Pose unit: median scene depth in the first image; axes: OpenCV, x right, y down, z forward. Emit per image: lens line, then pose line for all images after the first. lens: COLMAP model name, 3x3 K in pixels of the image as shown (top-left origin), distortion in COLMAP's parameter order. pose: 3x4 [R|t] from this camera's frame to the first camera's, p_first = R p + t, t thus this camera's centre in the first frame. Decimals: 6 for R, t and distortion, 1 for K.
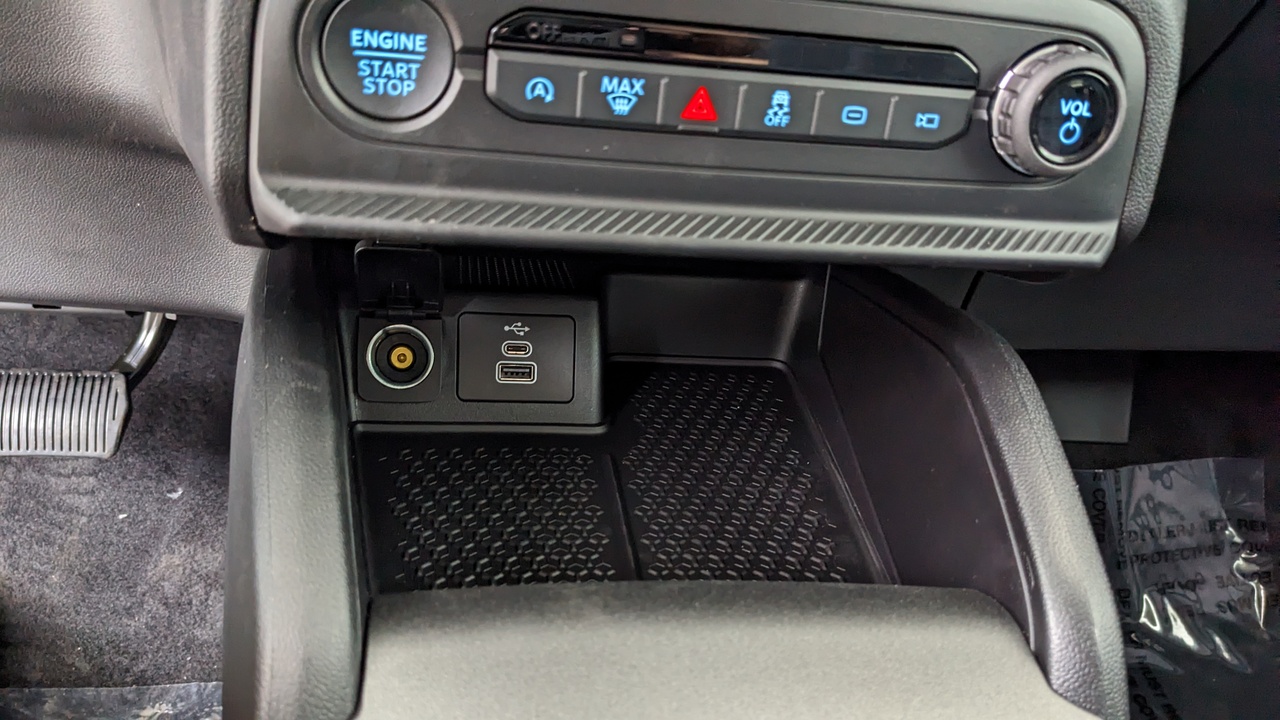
lens RADIAL K [[996.3, 0, 651.8], [0, 996.3, 322.9], [0, 0, 1]] dist [0.036719, -0.094831]
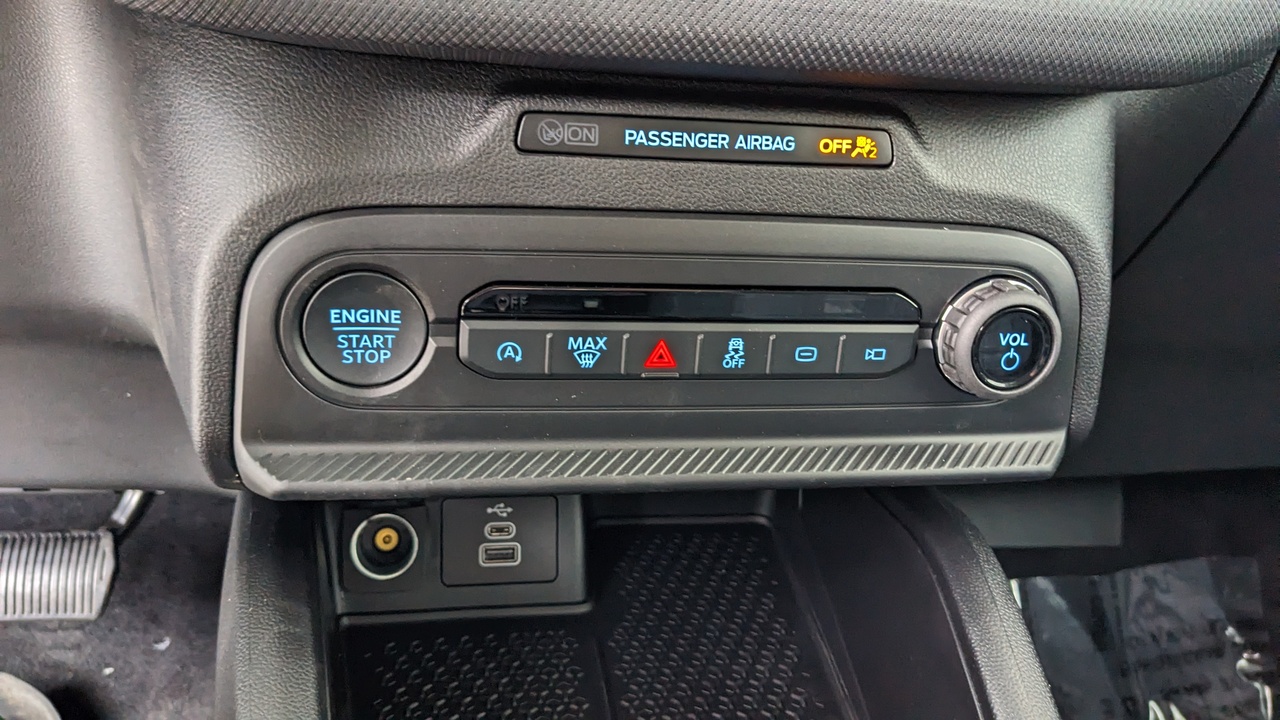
lens RADIAL K [[996.3, 0, 658.8], [0, 996.3, 282.4], [0, 0, 1]] dist [0.036719, -0.094831]
pose [[0.999169, -0.037910, 0.014946, 0.027962], [0.039354, 0.992874, -0.112480, -0.146945], [-0.010575, 0.112975, 0.993542, -0.054118]]
